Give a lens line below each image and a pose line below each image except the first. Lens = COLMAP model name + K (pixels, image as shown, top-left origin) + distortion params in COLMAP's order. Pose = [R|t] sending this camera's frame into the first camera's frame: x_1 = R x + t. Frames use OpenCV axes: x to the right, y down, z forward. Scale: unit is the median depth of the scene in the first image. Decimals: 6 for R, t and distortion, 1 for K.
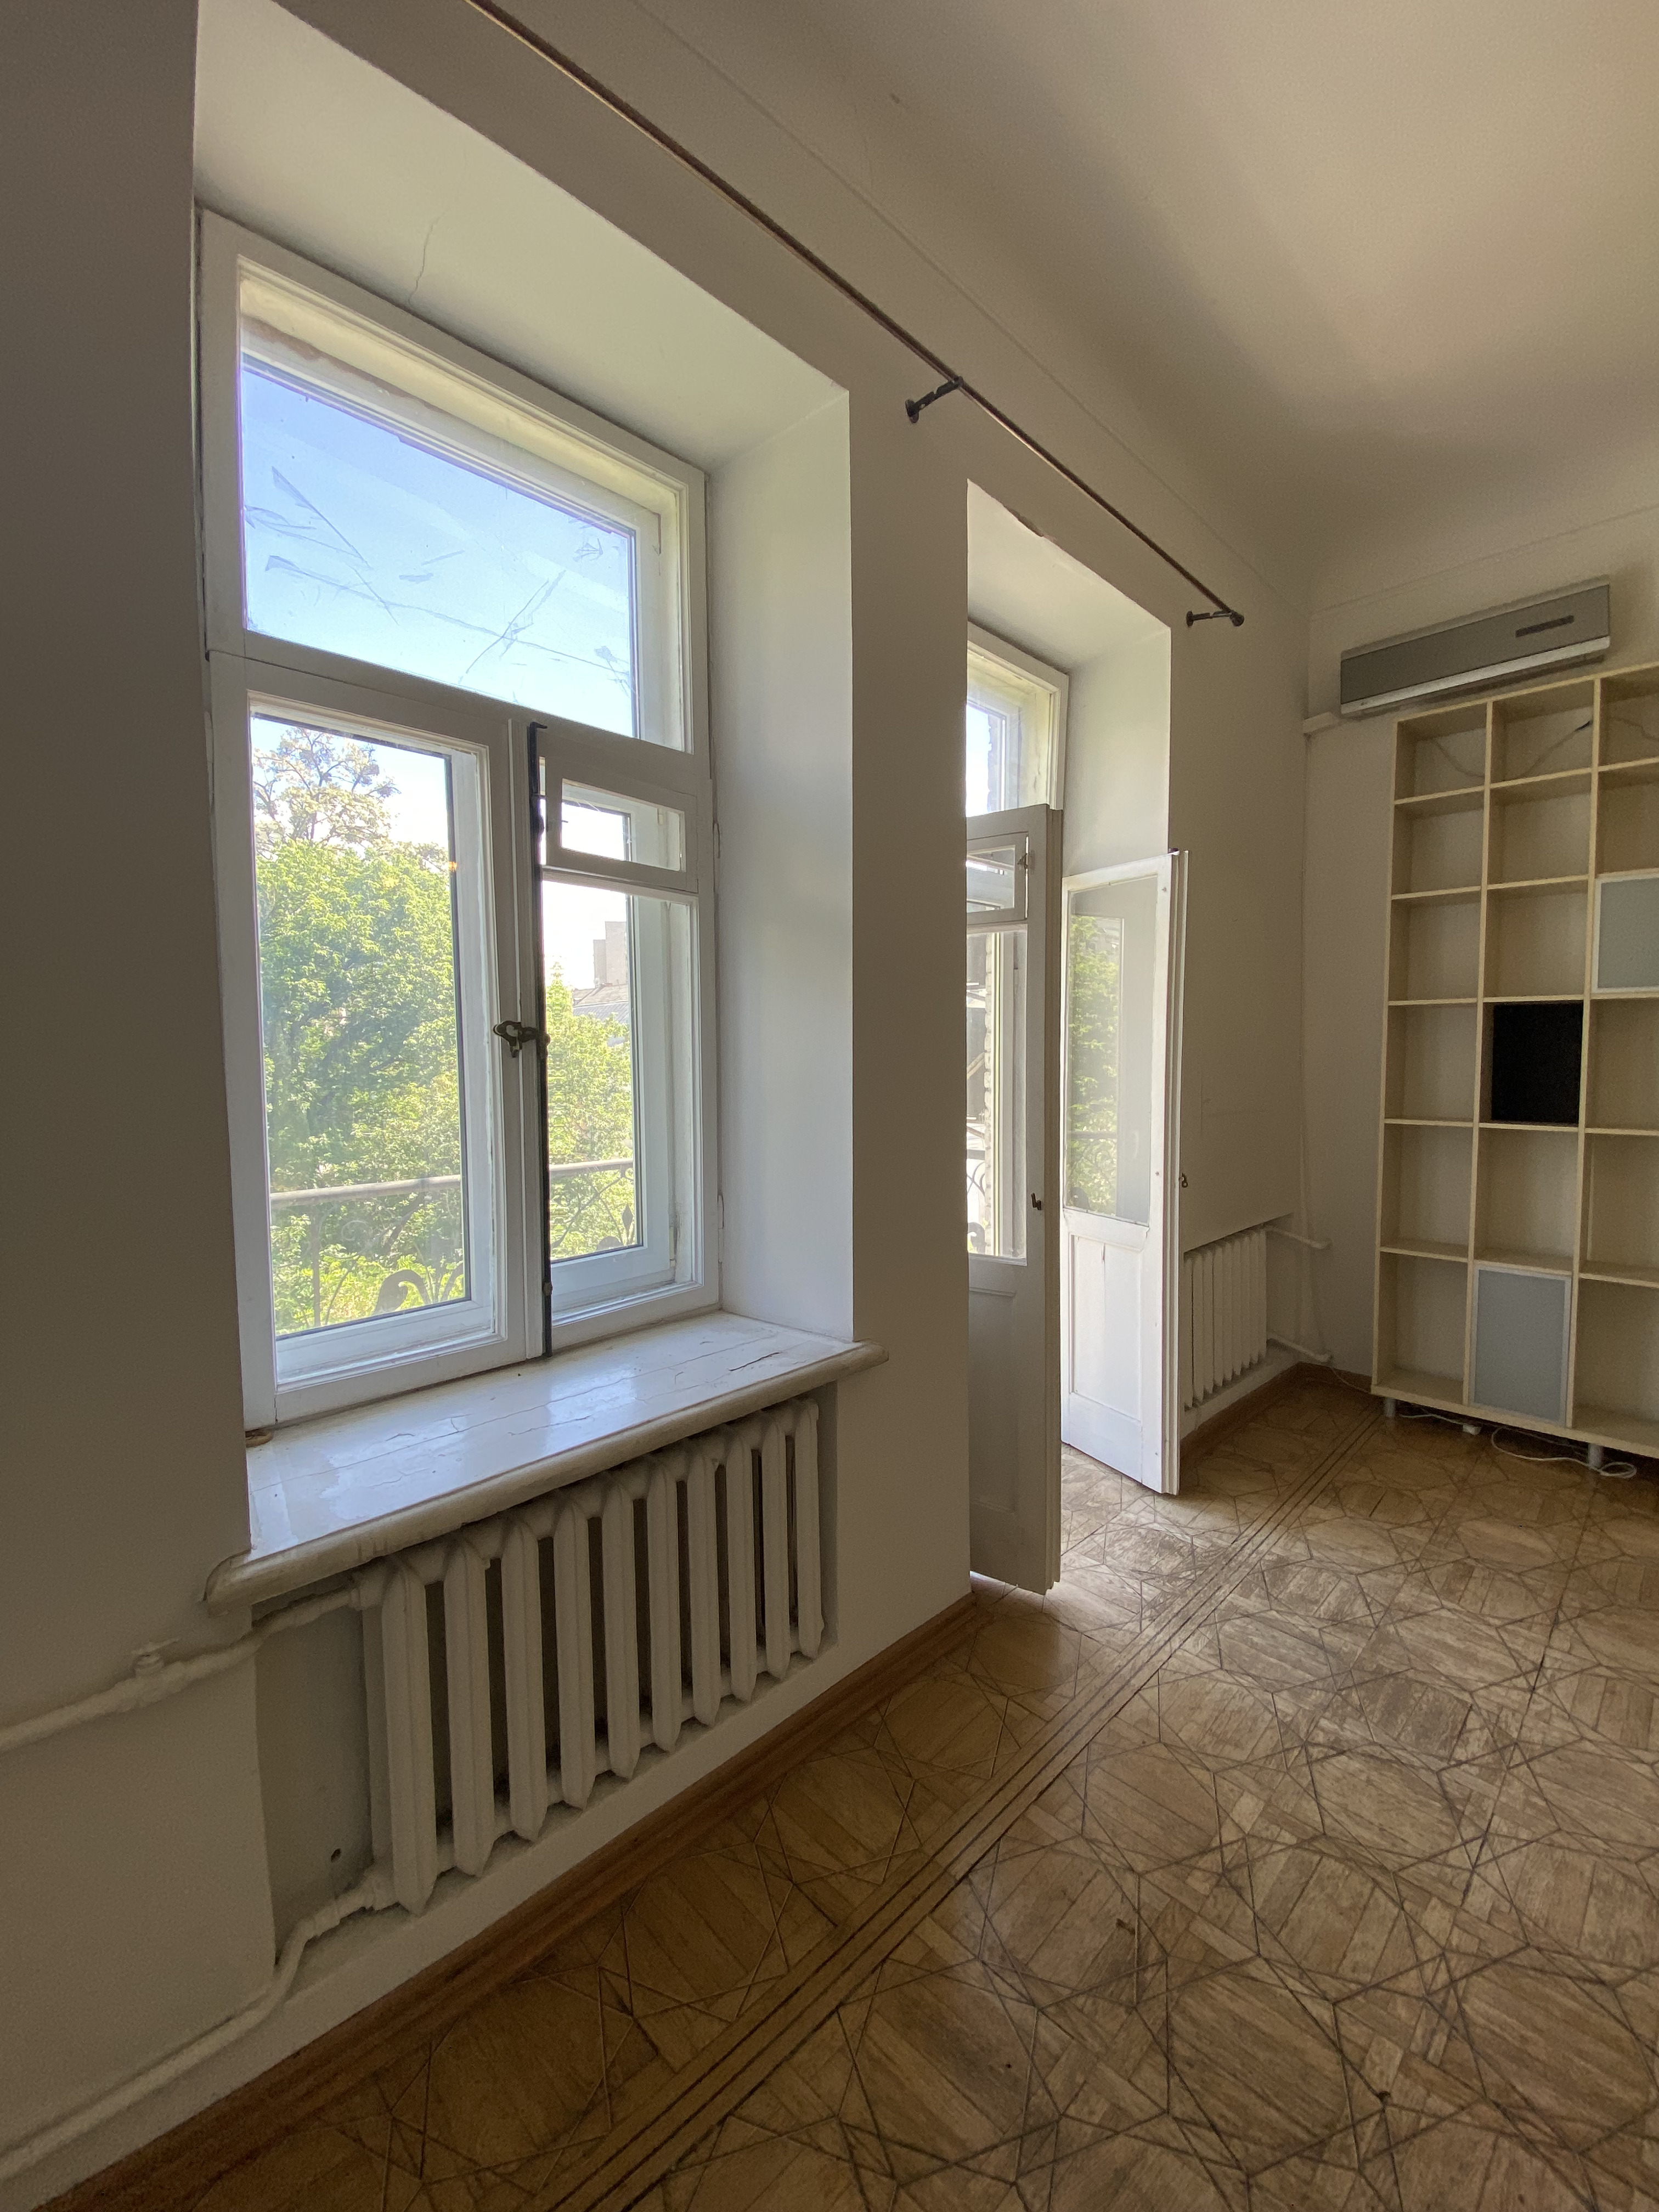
lens RADIAL K [[906.6, 0, 826.0], [0, 906.6, 1107.3], [0, 0, 1]] dist [0.003132, -0.011648]
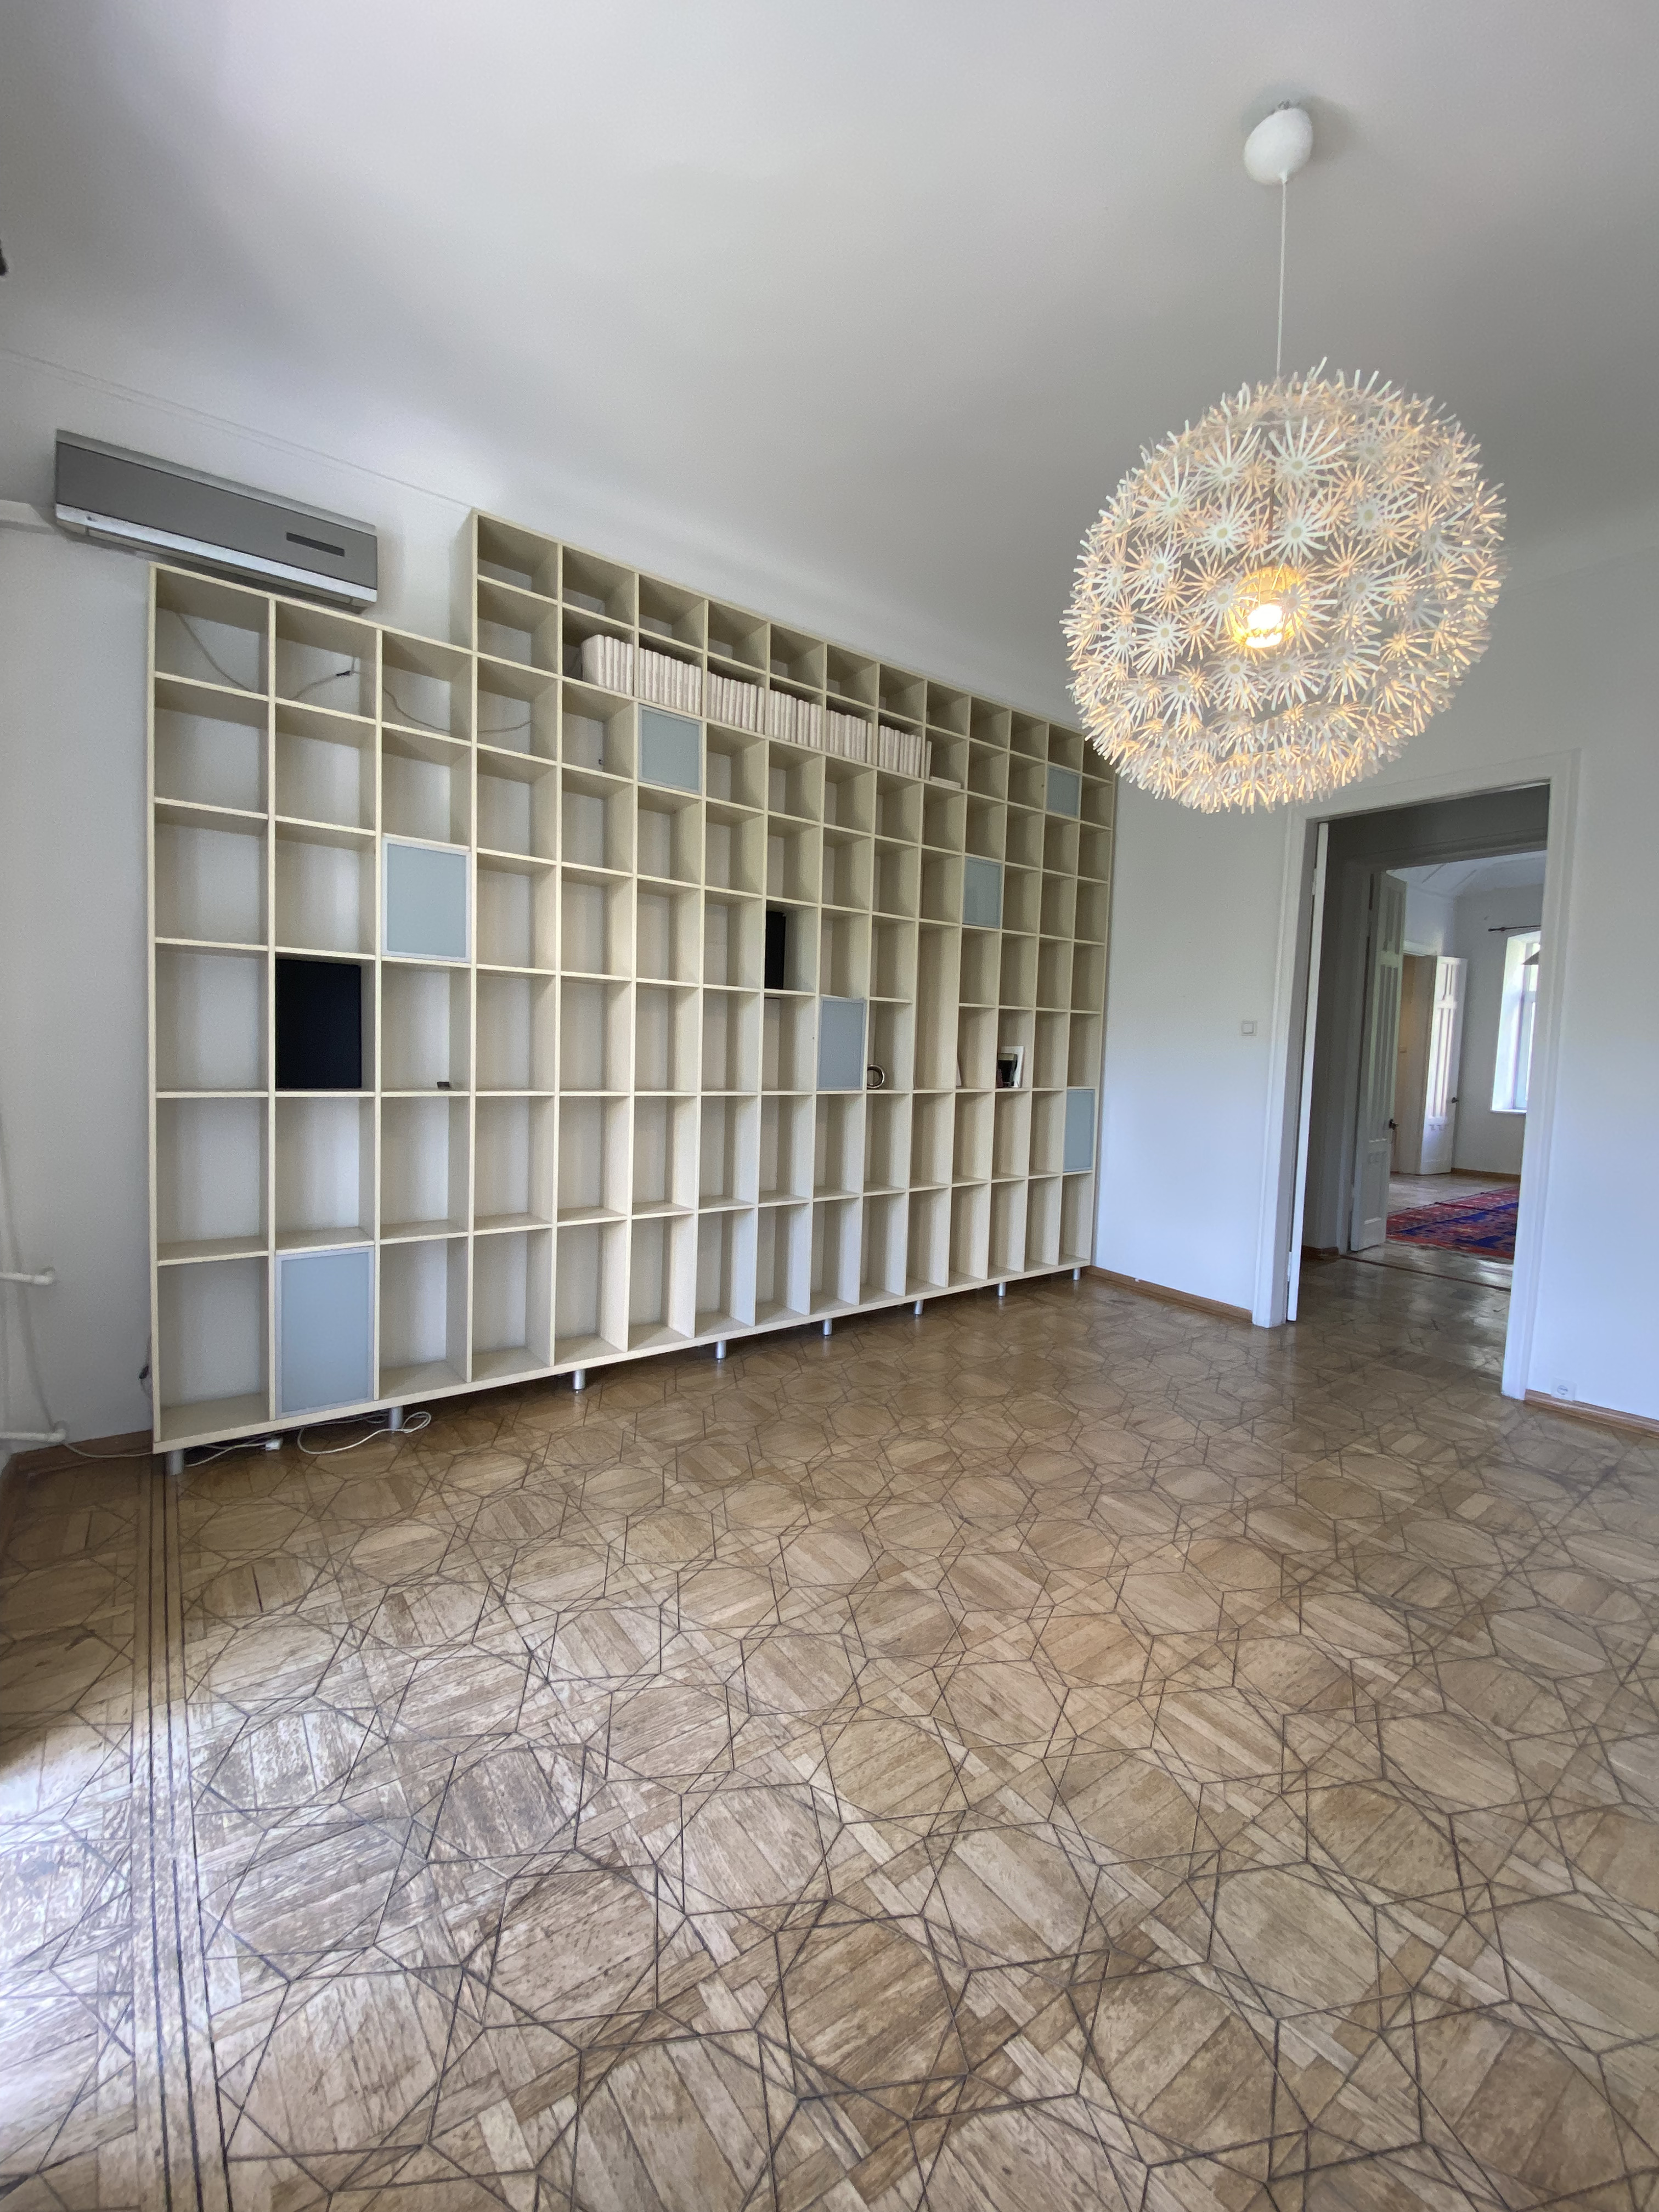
lens RADIAL K [[906.6, 0, 827.0], [0, 906.6, 1097.5], [0, 0, 1]] dist [0.003132, -0.011648]
pose [[0.146470, -0.048553, 0.988023, -0.073419], [0.027696, 0.998604, 0.044967, -0.002379], [-0.988827, 0.020778, 0.147610, 0.473651]]
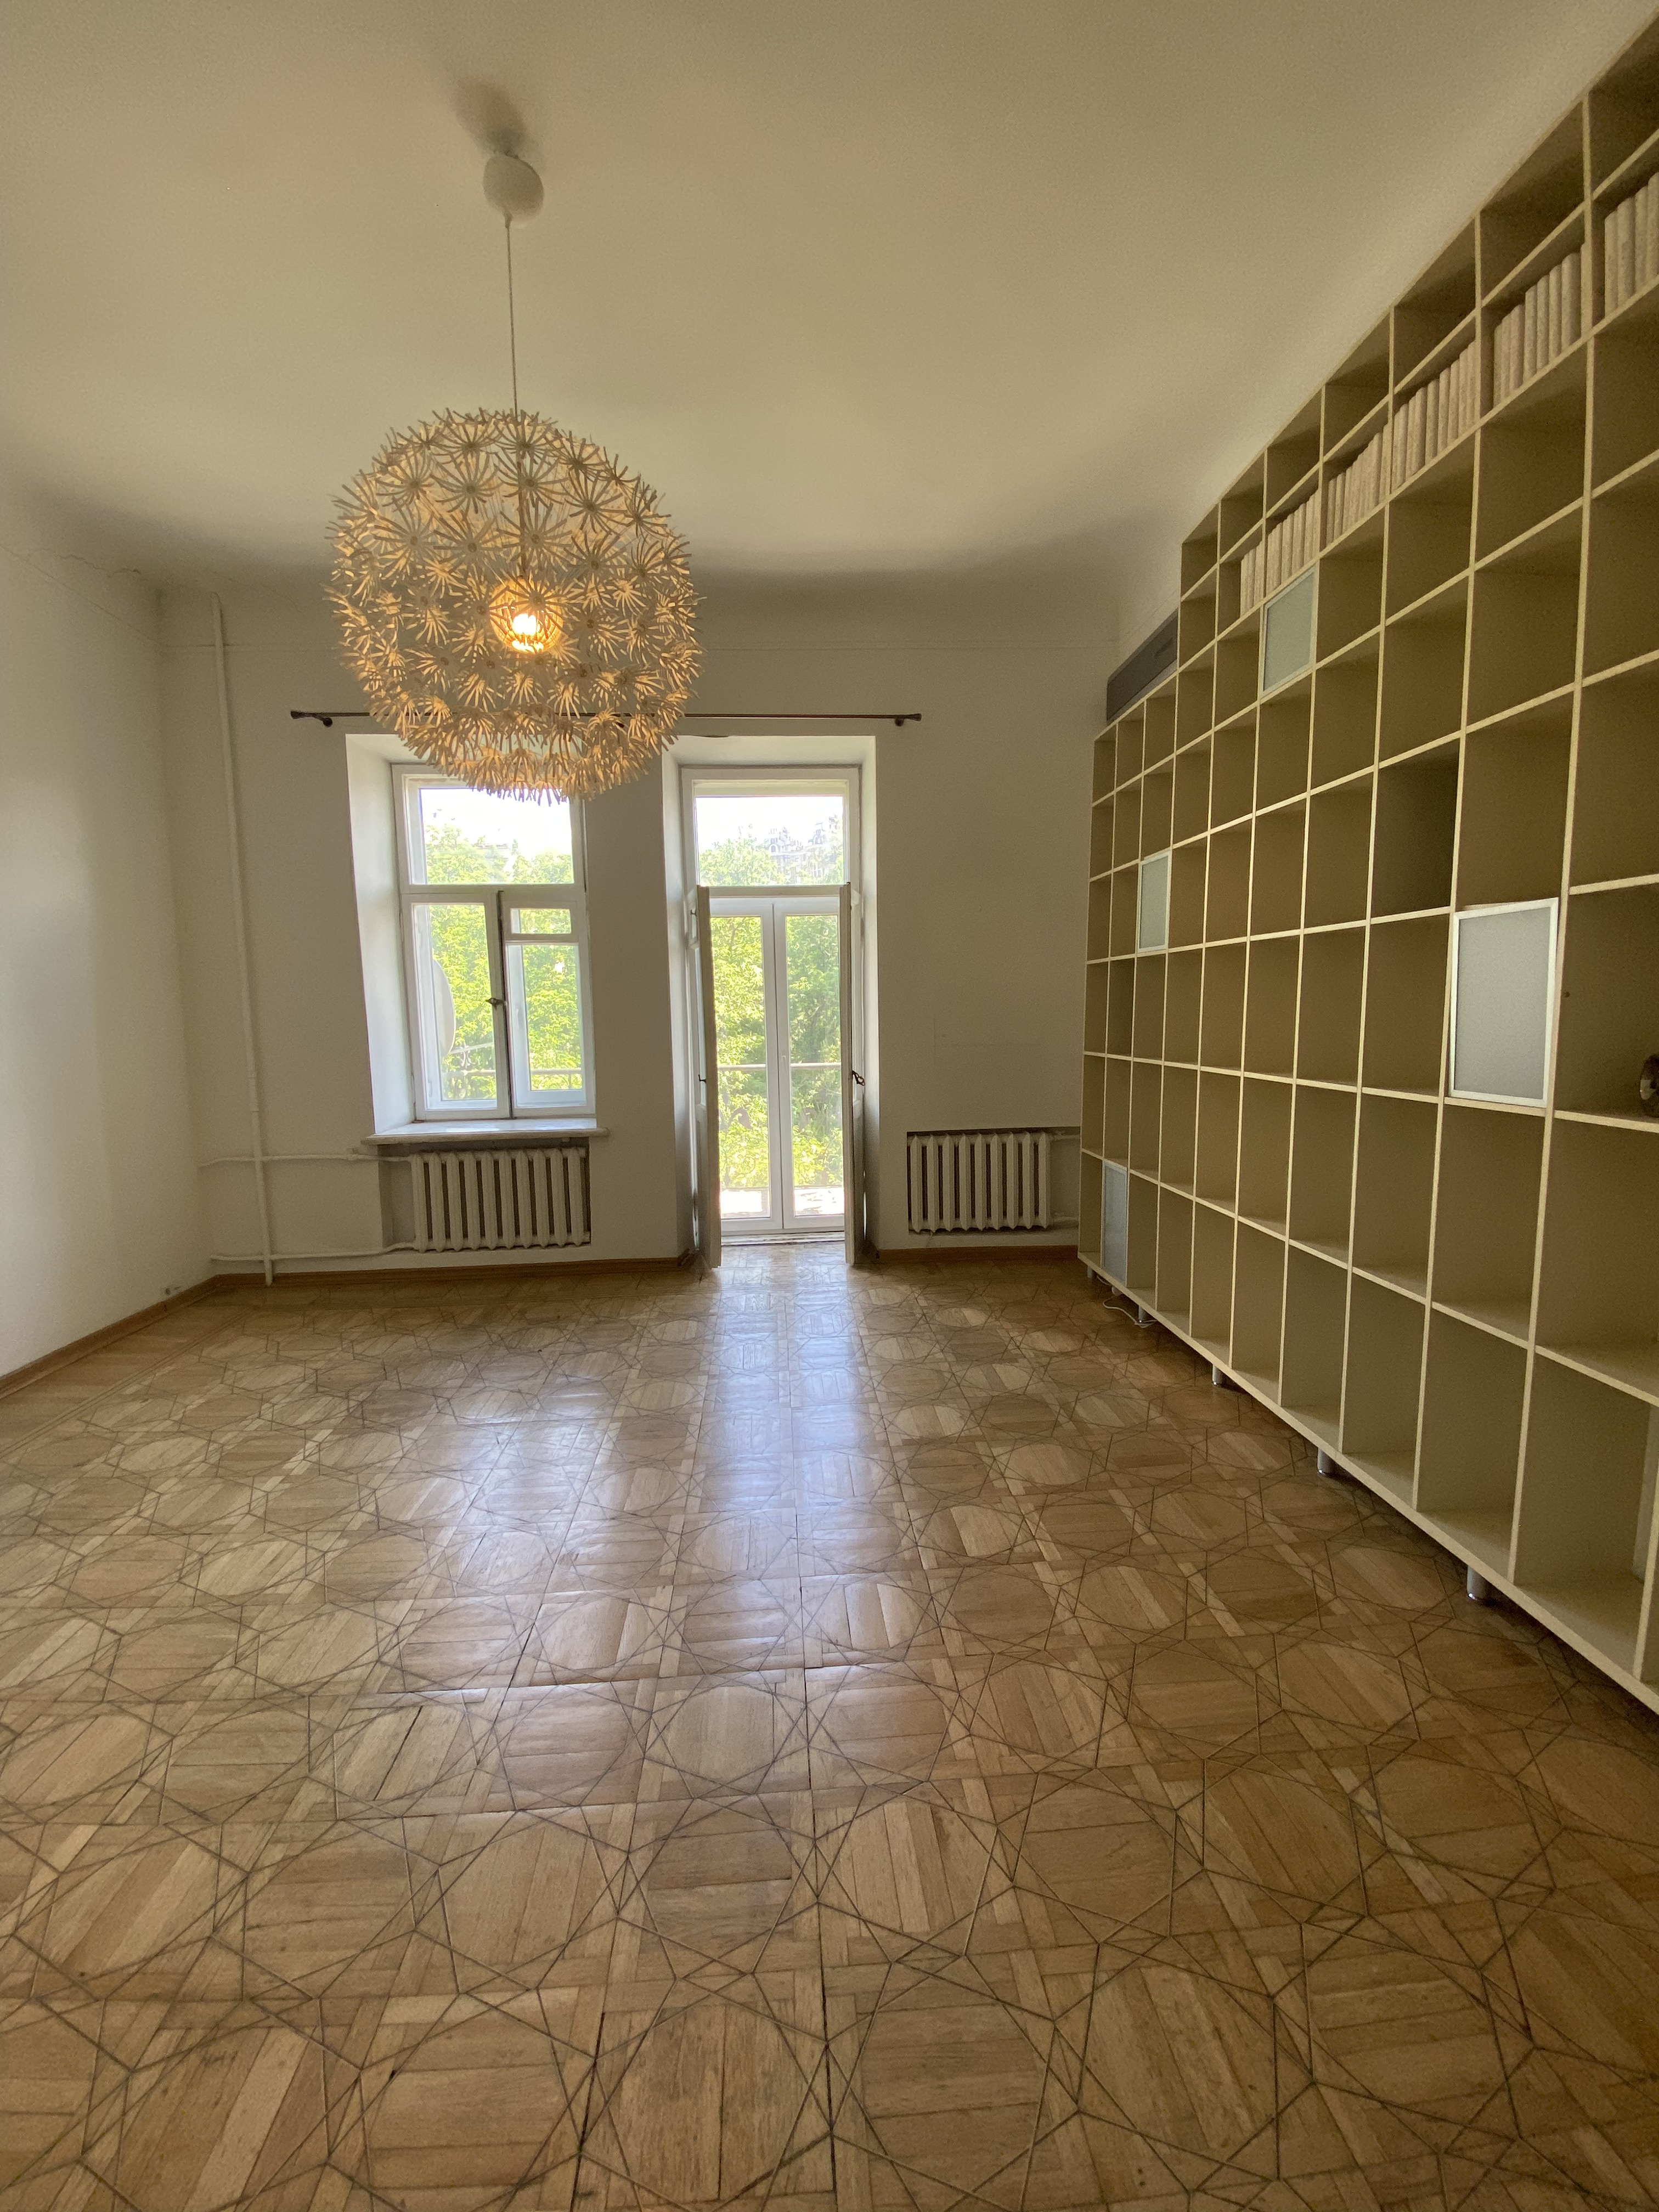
lens RADIAL K [[906.6, 0, 823.9], [0, 906.6, 1109.9], [0, 0, 1]] dist [0.003132, -0.011648]
pose [[0.745219, 0.065761, -0.663570, 1.751749], [-0.023943, 0.997122, 0.071927, 0.023110], [0.666390, -0.037714, 0.744649, -0.332707]]
